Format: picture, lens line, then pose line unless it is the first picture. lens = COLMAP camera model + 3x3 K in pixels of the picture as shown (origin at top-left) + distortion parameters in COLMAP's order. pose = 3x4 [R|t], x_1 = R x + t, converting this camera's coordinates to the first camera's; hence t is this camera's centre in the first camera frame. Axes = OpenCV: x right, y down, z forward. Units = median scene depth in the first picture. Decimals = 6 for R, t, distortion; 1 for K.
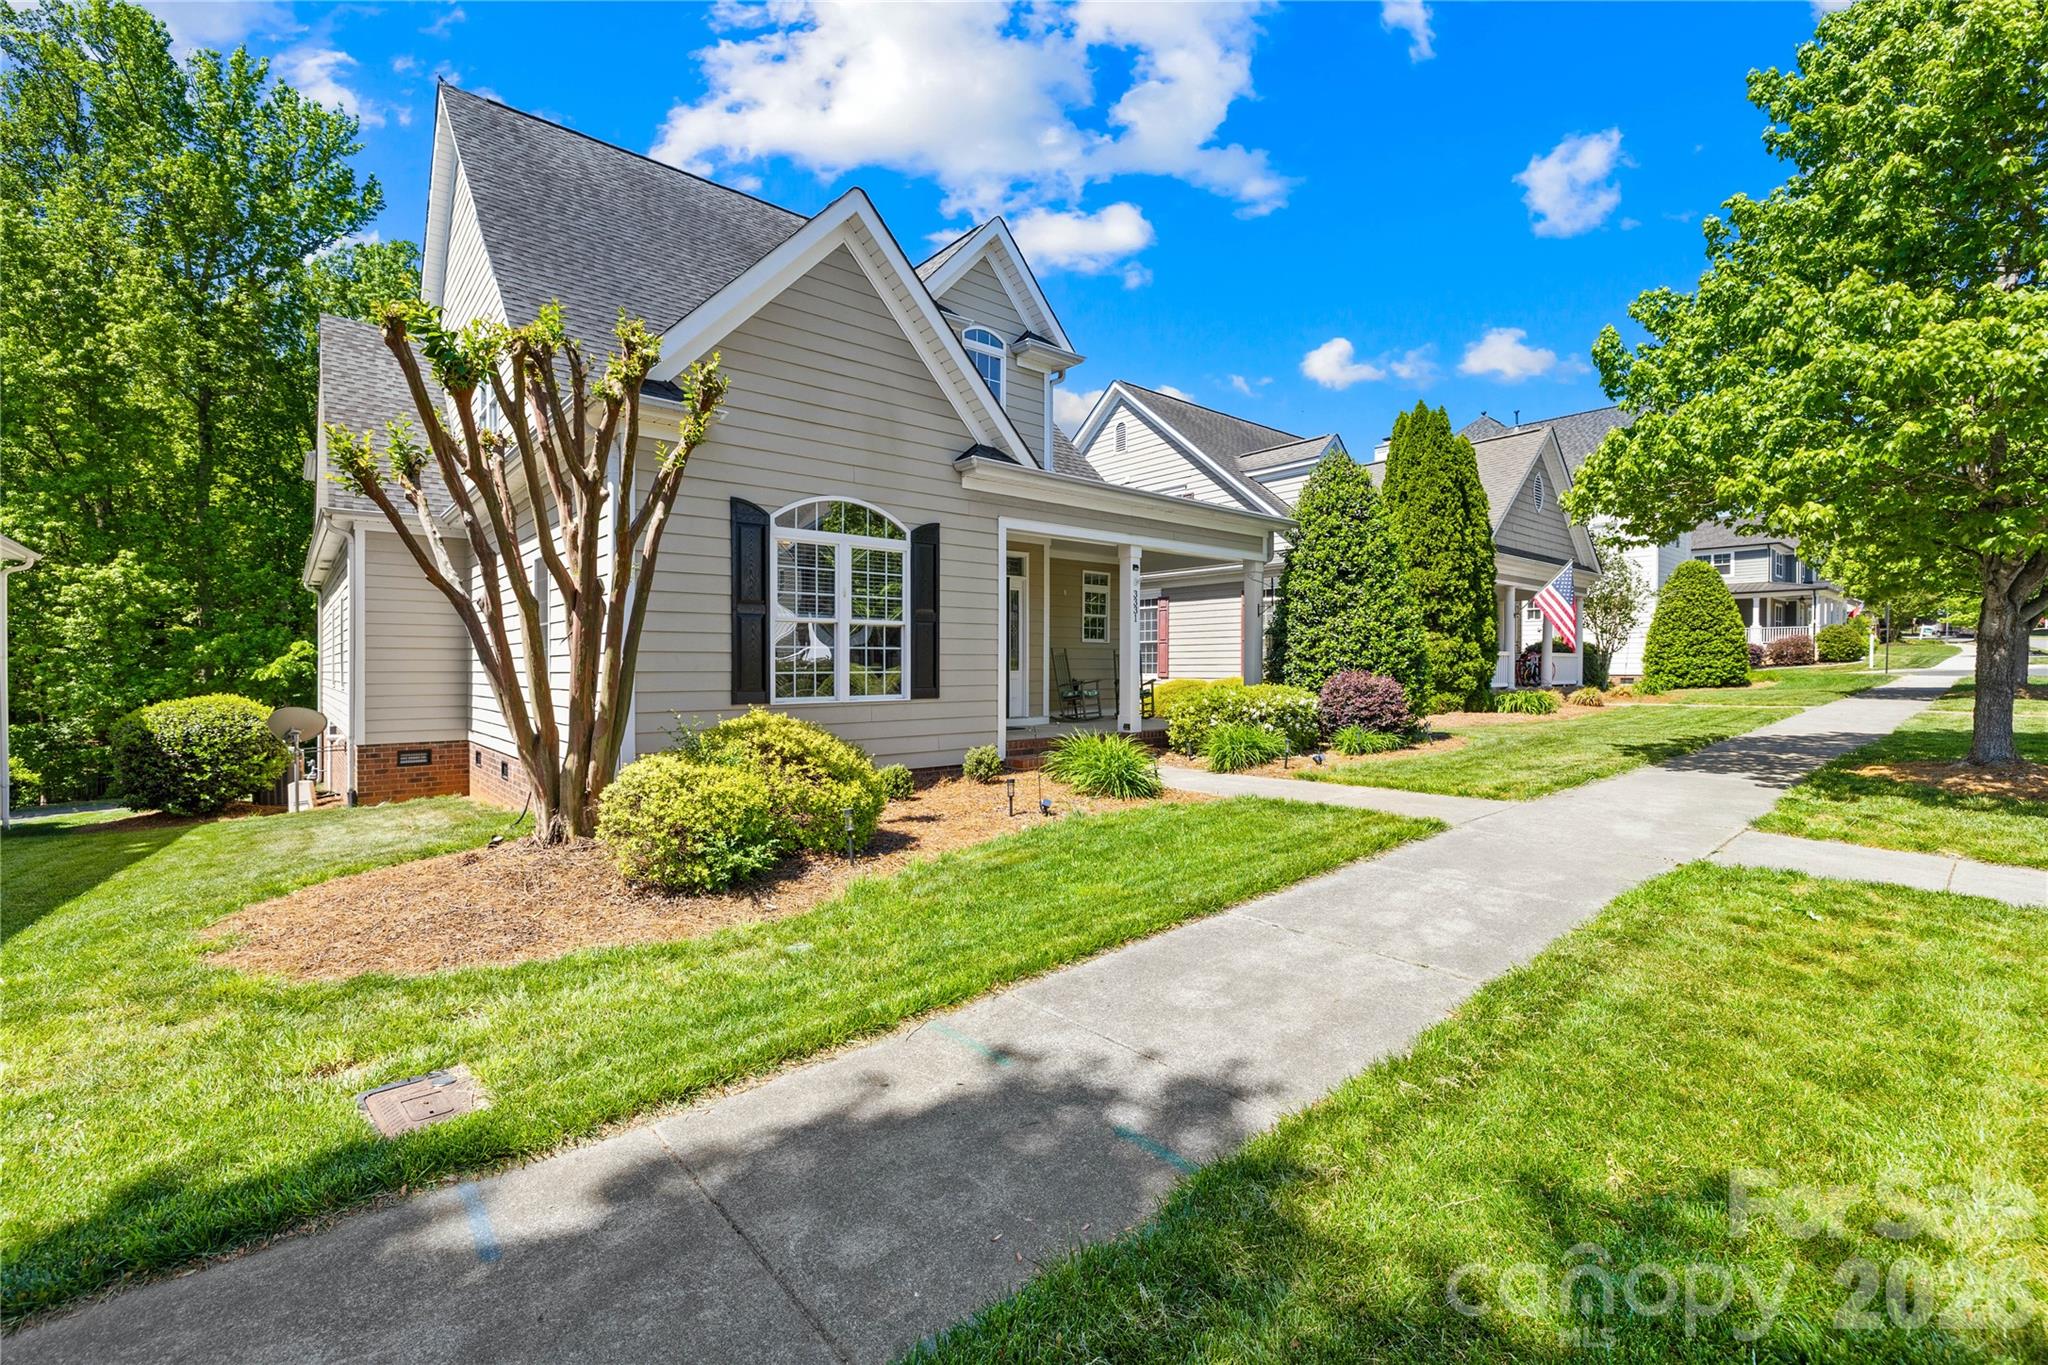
lens RADIAL K [[861.1, 0, 1024.0], [0, 861.1, 682.5], [0, 0, 1]] dist [-0.000351, -0.000177]
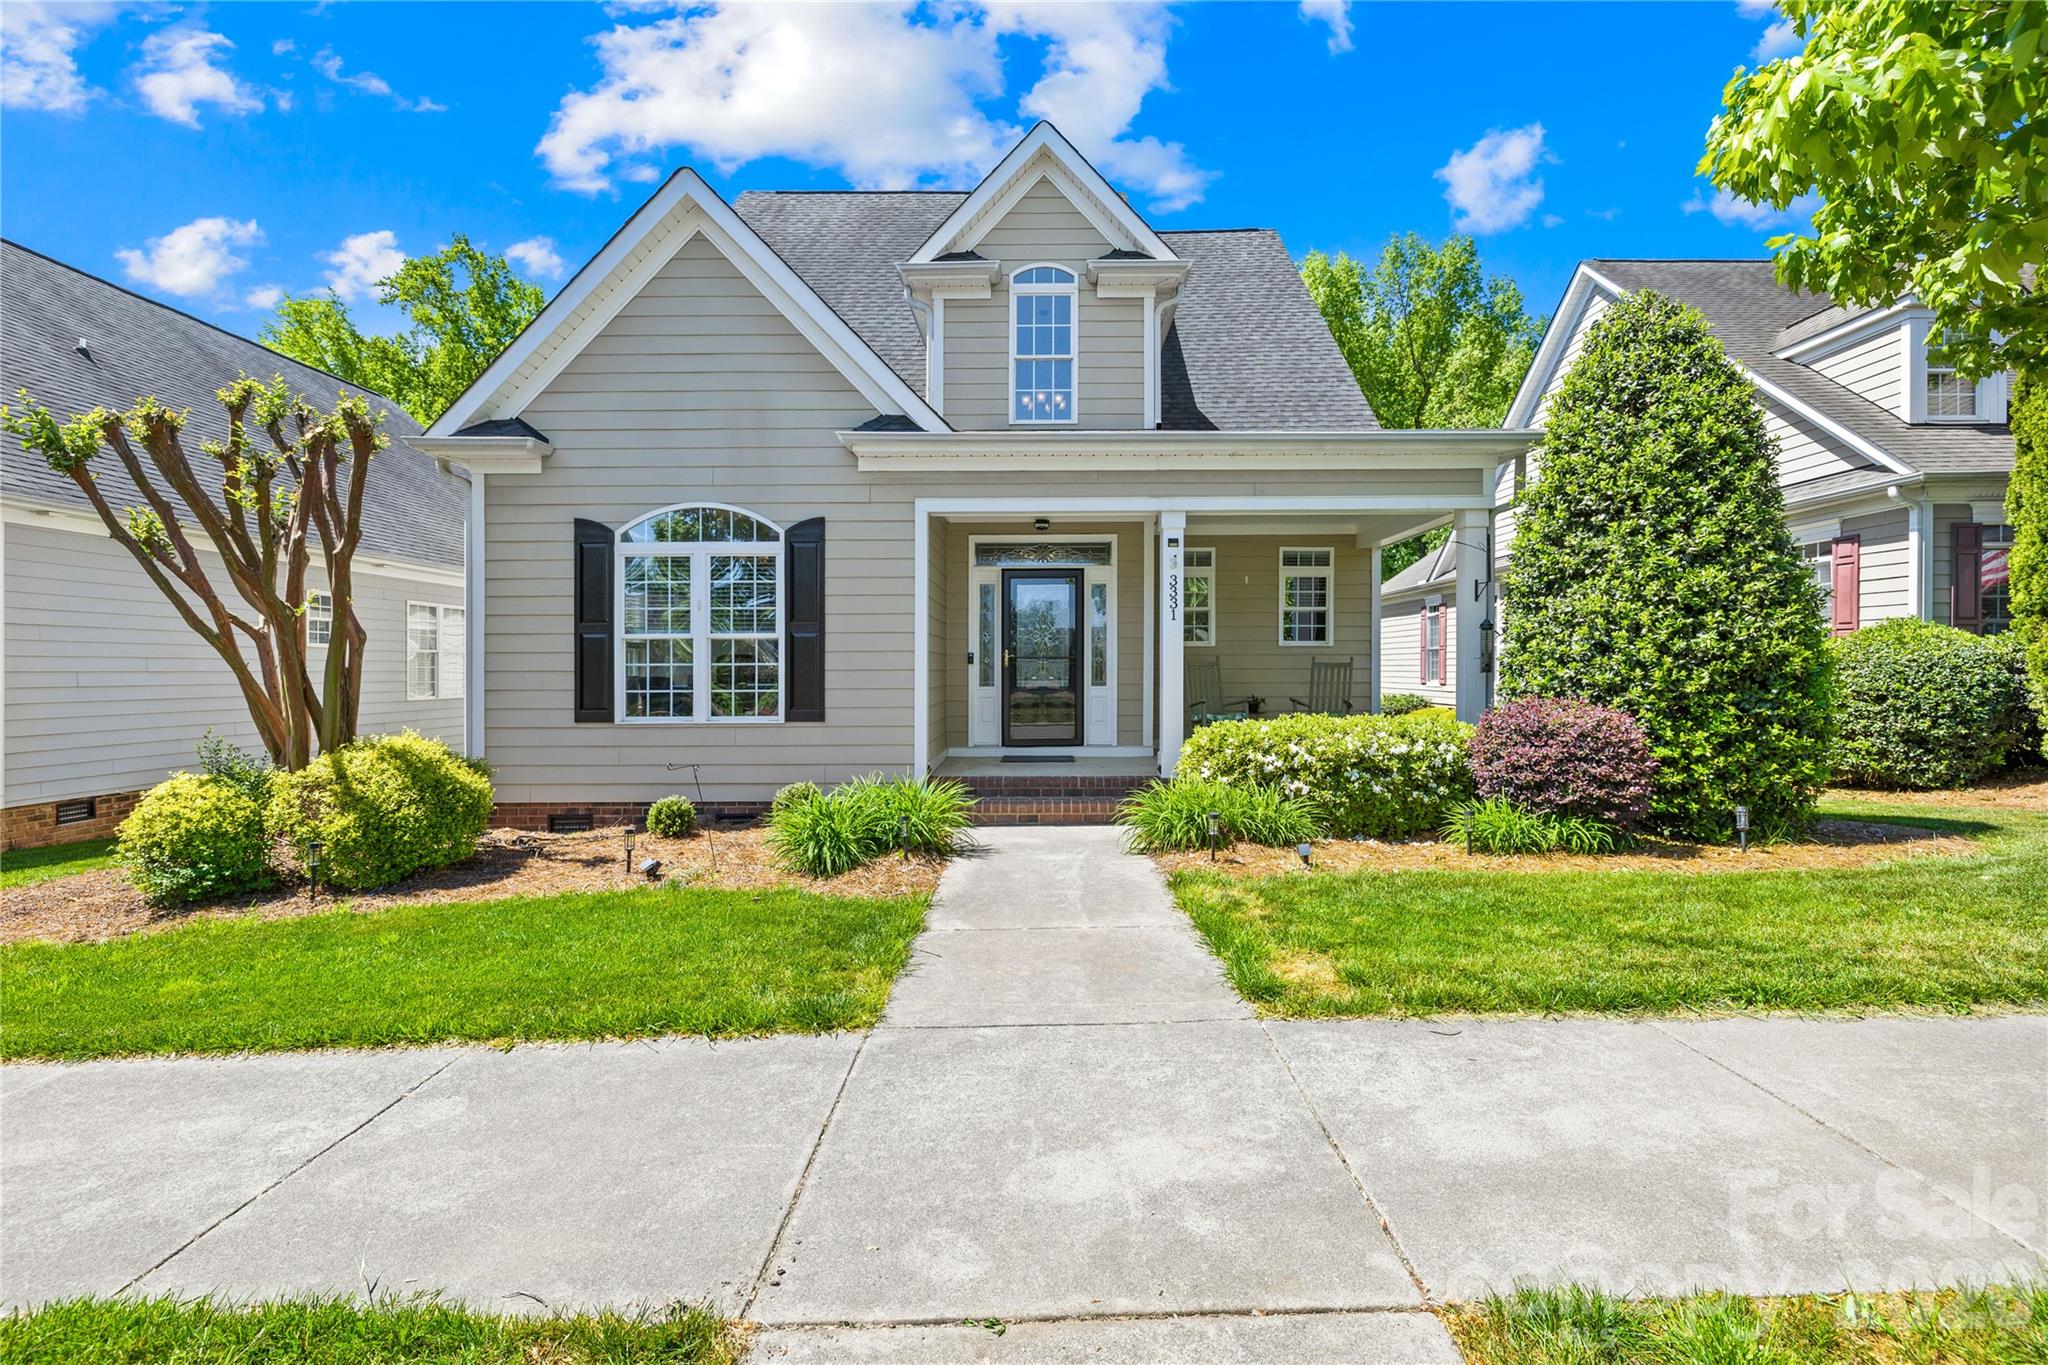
lens RADIAL K [[895.0, 0, 1024.0], [0, 895.0, 682.5], [0, 0, 1]] dist [-0.001369, -0.000419]
pose [[0.757040, 0.007231, -0.653329, 0.651814], [-0.012002, 0.999924, -0.002840, -0.021228], [0.653258, 0.009991, 0.757069, 0.472175]]
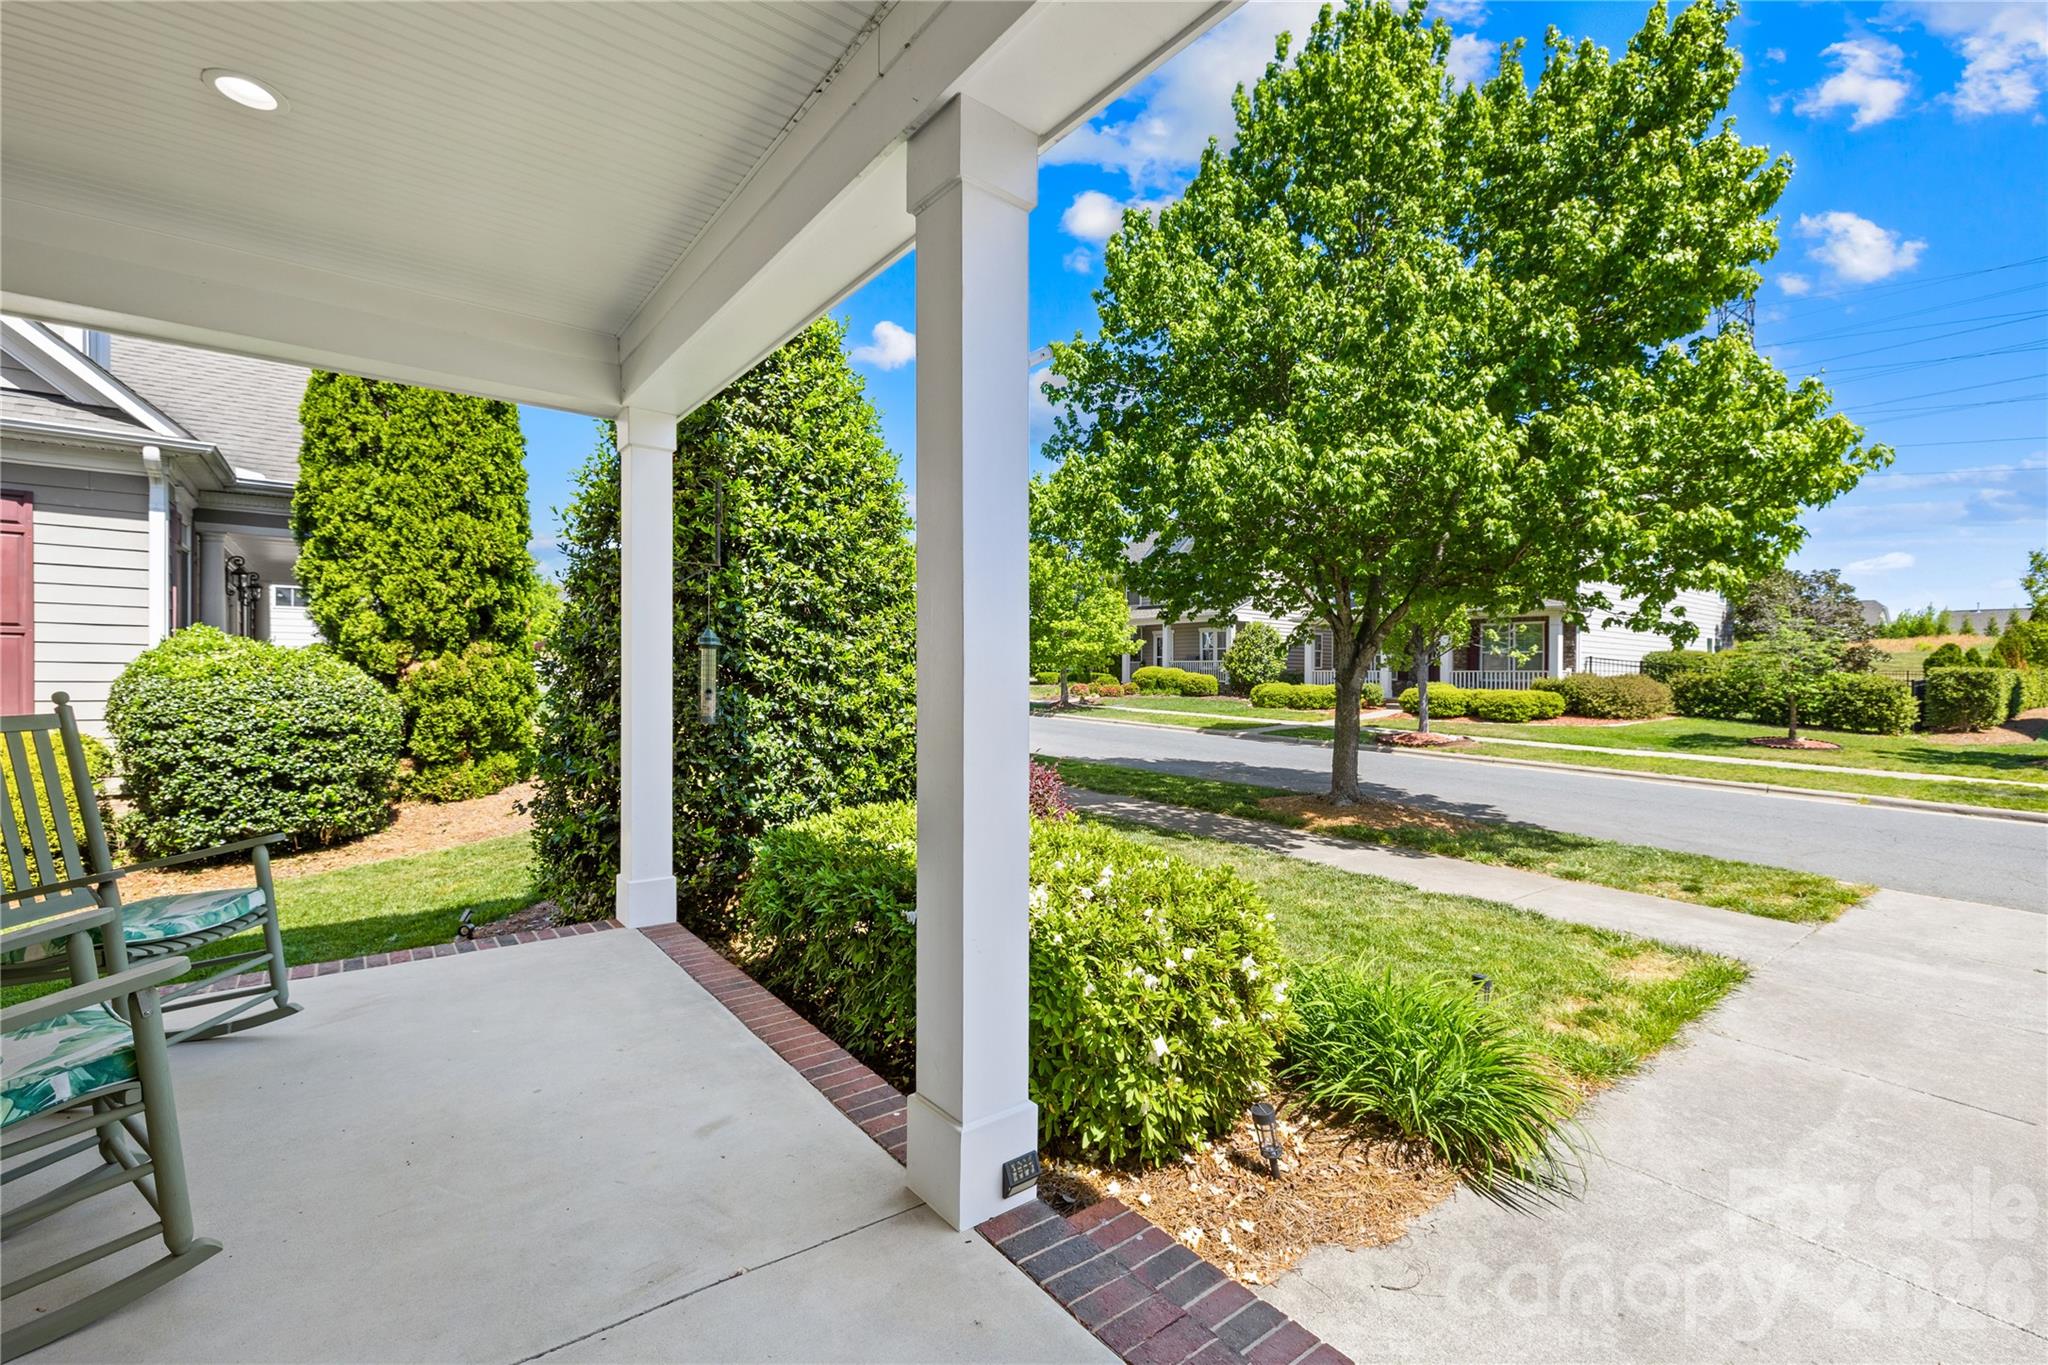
lens RADIAL K [[861.1, 0, 1024.0], [0, 861.1, 682.5], [0, 0, 1]] dist [-0.000351, -0.000177]
pose [[0.049789, -0.003746, 0.998753, -0.063226], [0.011116, 0.999933, 0.003196, -0.062068], [-0.998698, 0.010943, 0.049827, 1.243500]]
